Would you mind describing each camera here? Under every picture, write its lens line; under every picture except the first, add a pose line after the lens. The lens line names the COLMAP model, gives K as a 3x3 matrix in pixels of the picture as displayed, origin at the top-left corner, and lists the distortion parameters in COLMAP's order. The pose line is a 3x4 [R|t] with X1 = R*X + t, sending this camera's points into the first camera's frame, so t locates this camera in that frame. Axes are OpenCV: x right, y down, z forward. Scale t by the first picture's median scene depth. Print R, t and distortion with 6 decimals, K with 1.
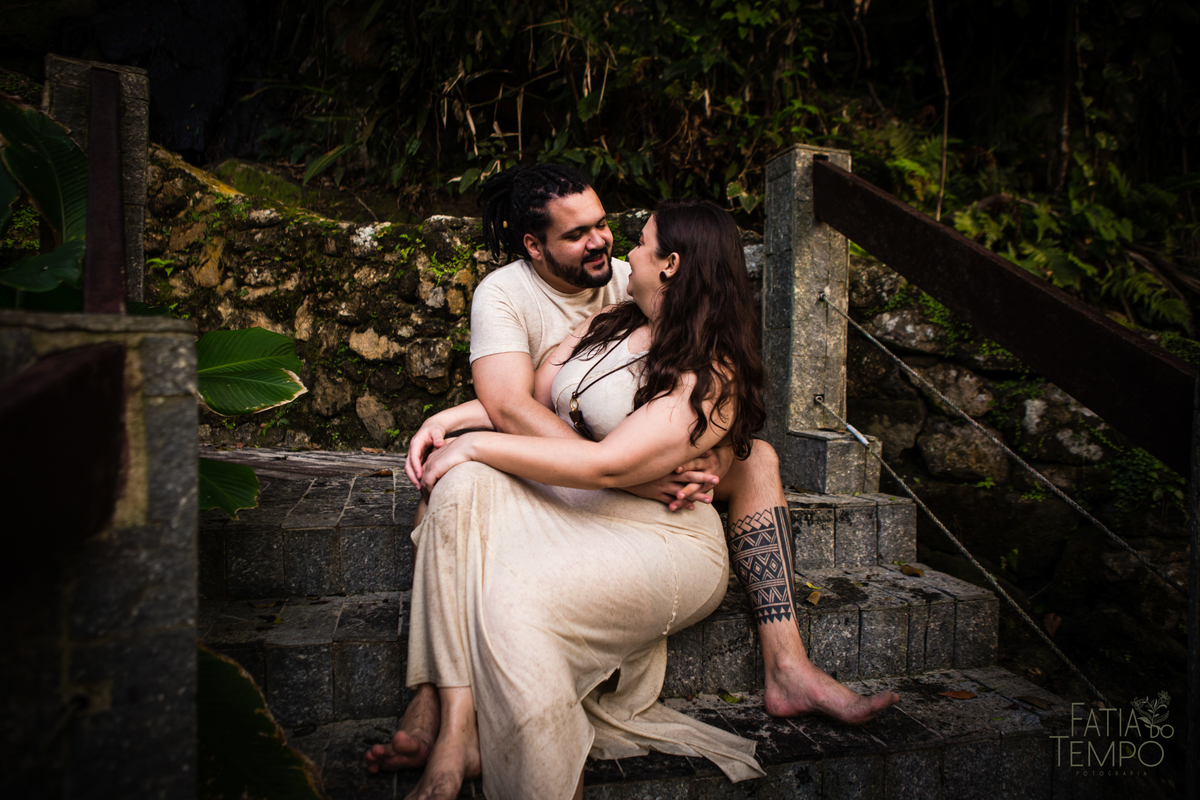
lens RADIAL K [[781.2, 0, 627.6], [0, 781.2, 380.6], [0, 0, 1]] dist [-0.082438, 0.045791]
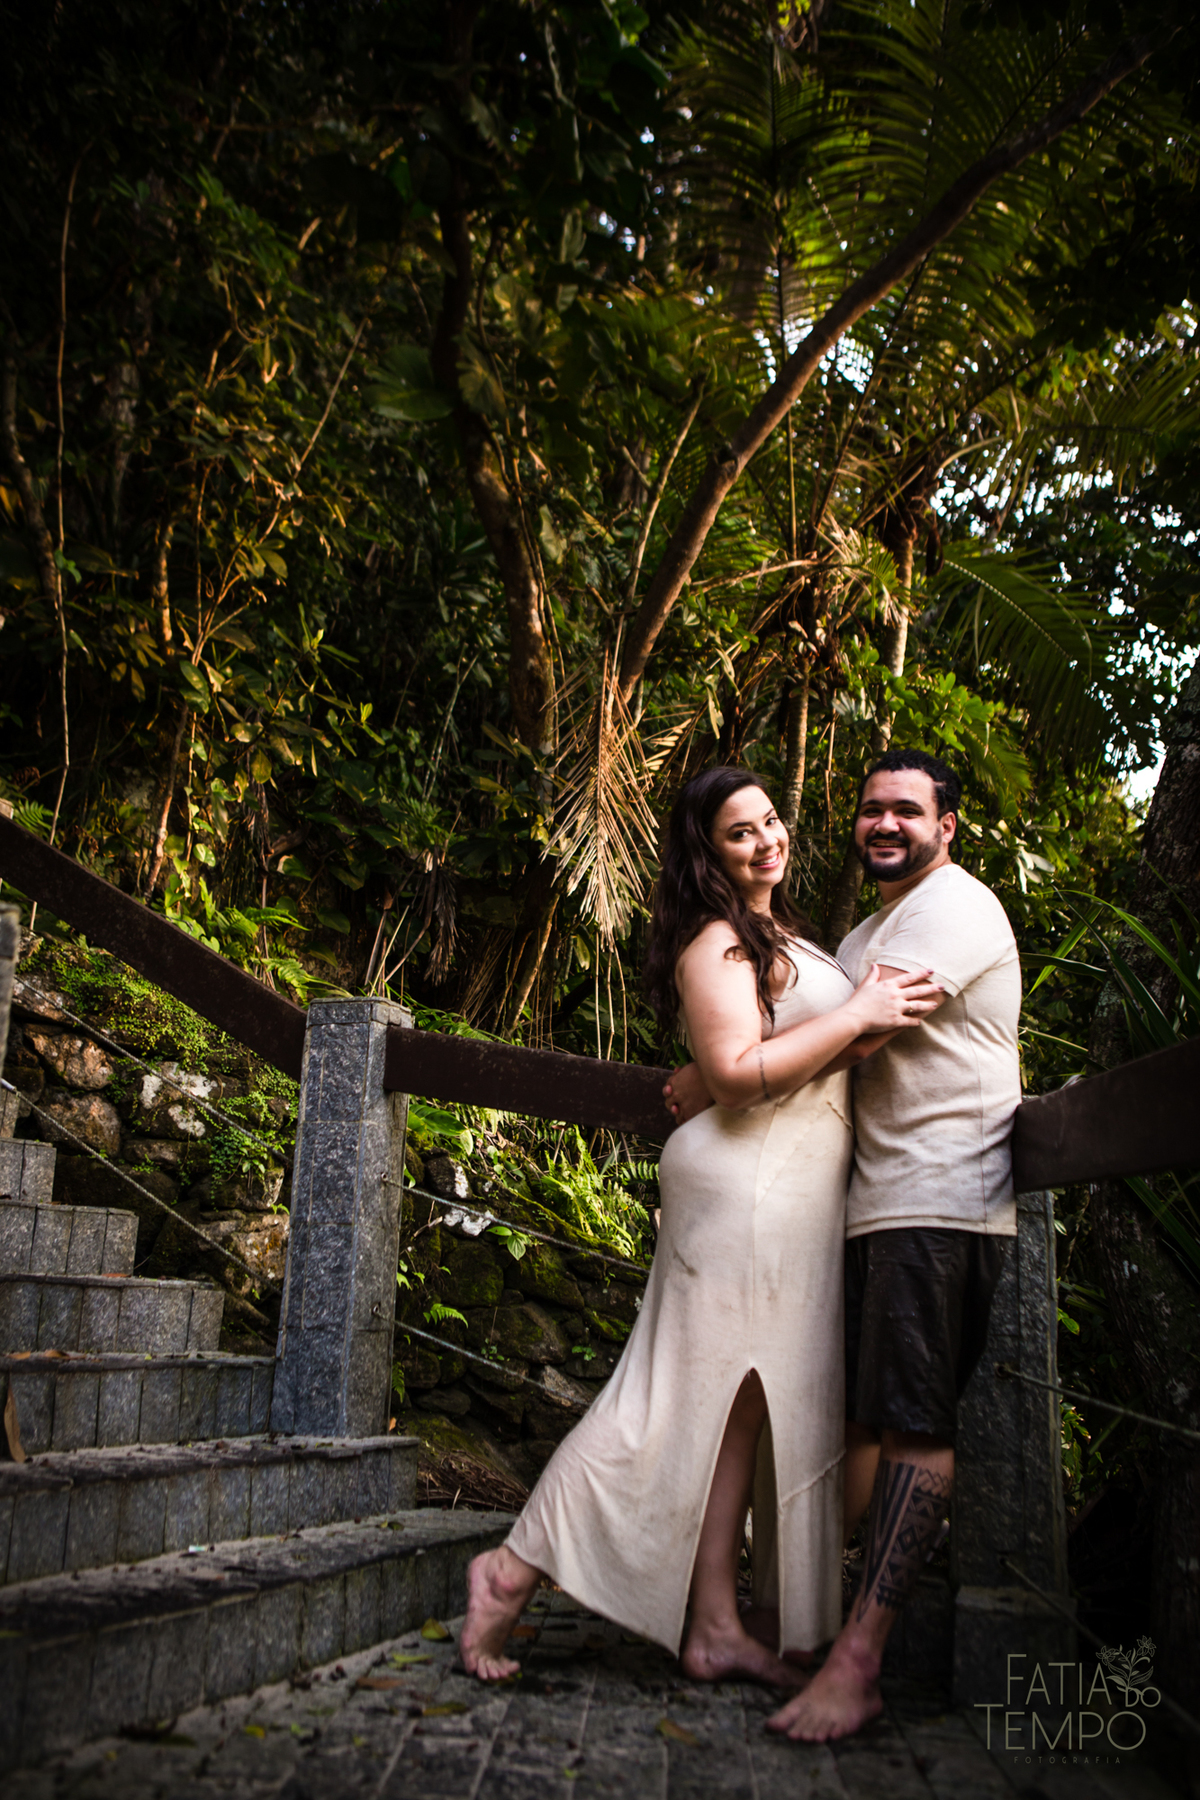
lens RADIAL K [[1426.4, 0, 582.3], [0, 1426.4, 888.1], [0, 0, 1]] dist [-0.062522, 0.047753]
pose [[0.618441, 0.222194, 0.753764, -0.603034], [-0.029844, 0.965143, -0.260017, 0.254973], [-0.785264, 0.138310, 0.603515, -0.646281]]
